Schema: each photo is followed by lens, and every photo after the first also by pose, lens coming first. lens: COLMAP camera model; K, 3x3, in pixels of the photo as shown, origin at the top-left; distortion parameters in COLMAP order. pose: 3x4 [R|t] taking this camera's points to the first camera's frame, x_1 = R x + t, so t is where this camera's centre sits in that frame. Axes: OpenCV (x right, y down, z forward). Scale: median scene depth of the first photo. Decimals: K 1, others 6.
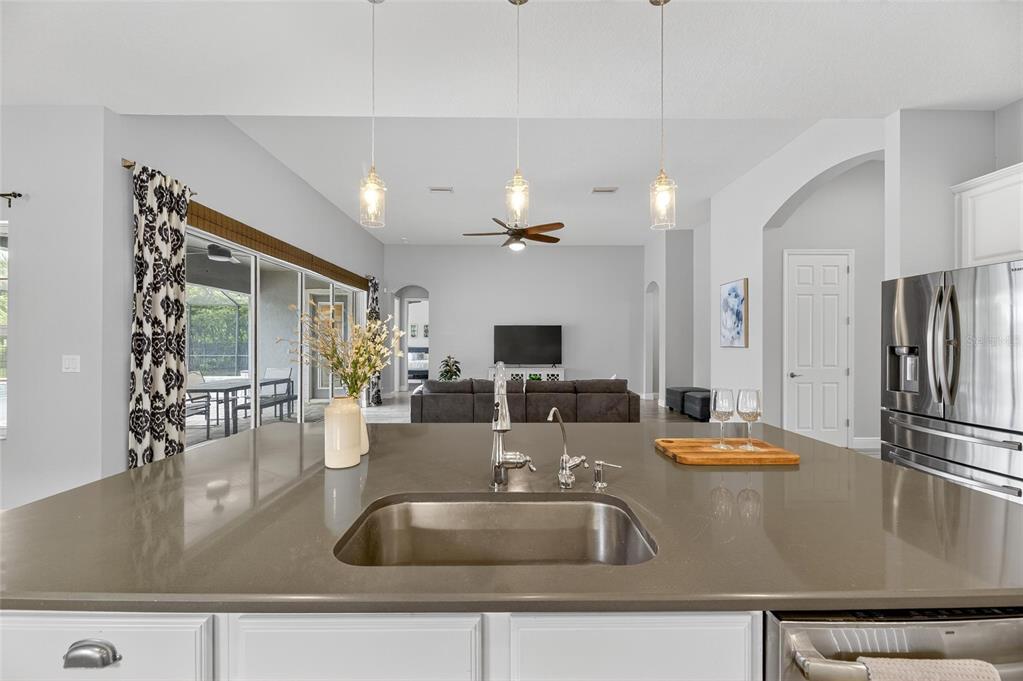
lens RADIAL K [[414.6, 0, 511.5], [0, 414.6, 340.5], [0, 0, 1]] dist [-0.001059, -0.000063]
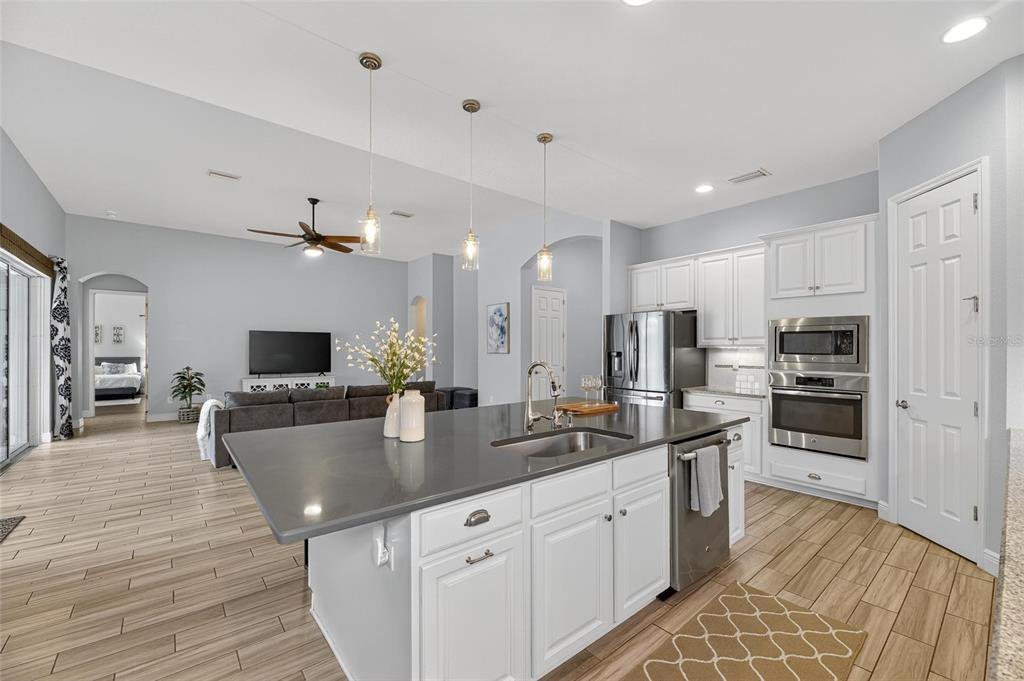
lens RADIAL K [[415.6, 0, 513.0], [0, 415.6, 348.5], [0, 0, 1]] dist [0.010641, 0.000054]
pose [[0.780804, 0.000005, 0.624776, -0.241877], [-0.001343, 0.999998, 0.001670, -0.001490], [-0.624775, -0.002143, 0.780802, -0.067151]]
